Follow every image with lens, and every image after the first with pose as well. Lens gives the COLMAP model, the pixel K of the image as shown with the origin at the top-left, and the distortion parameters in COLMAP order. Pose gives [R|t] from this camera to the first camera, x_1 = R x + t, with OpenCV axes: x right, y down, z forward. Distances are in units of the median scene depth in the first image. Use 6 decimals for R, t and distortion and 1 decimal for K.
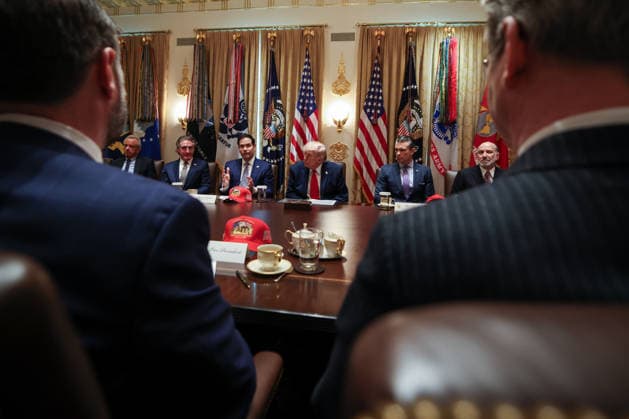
lens RADIAL K [[331.4, 0, 319.8], [0, 331.4, 169.5], [0, 0, 1]] dist [-0.040081, 0.000711]
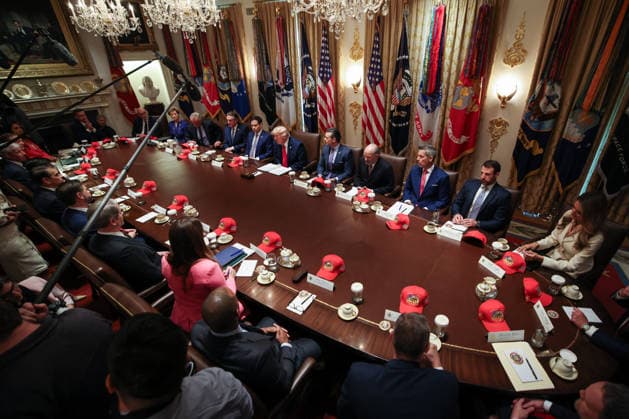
lens RADIAL K [[311.8, 0, 349.7], [0, 311.8, 221.4], [0, 0, 1]] dist [-0.034061, 0.001336]
pose [[0.904149, 0.187100, -0.384067, 0.603299], [0.016747, 0.882785, 0.469479, -0.246065], [0.426888, -0.430911, 0.795036, -0.148897]]
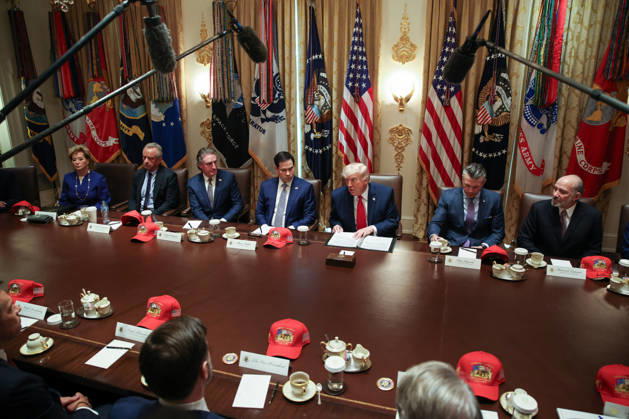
lens RADIAL K [[468.6, 0, 321.7], [0, 468.6, 201.2], [0, 0, 1]] dist [-0.104086, 0.082531]
pose [[0.989128, 0.009126, -0.146771, 0.038366], [0.027905, 0.968290, 0.248265, -0.194486], [0.144382, -0.249662, 0.957509, -0.127304]]
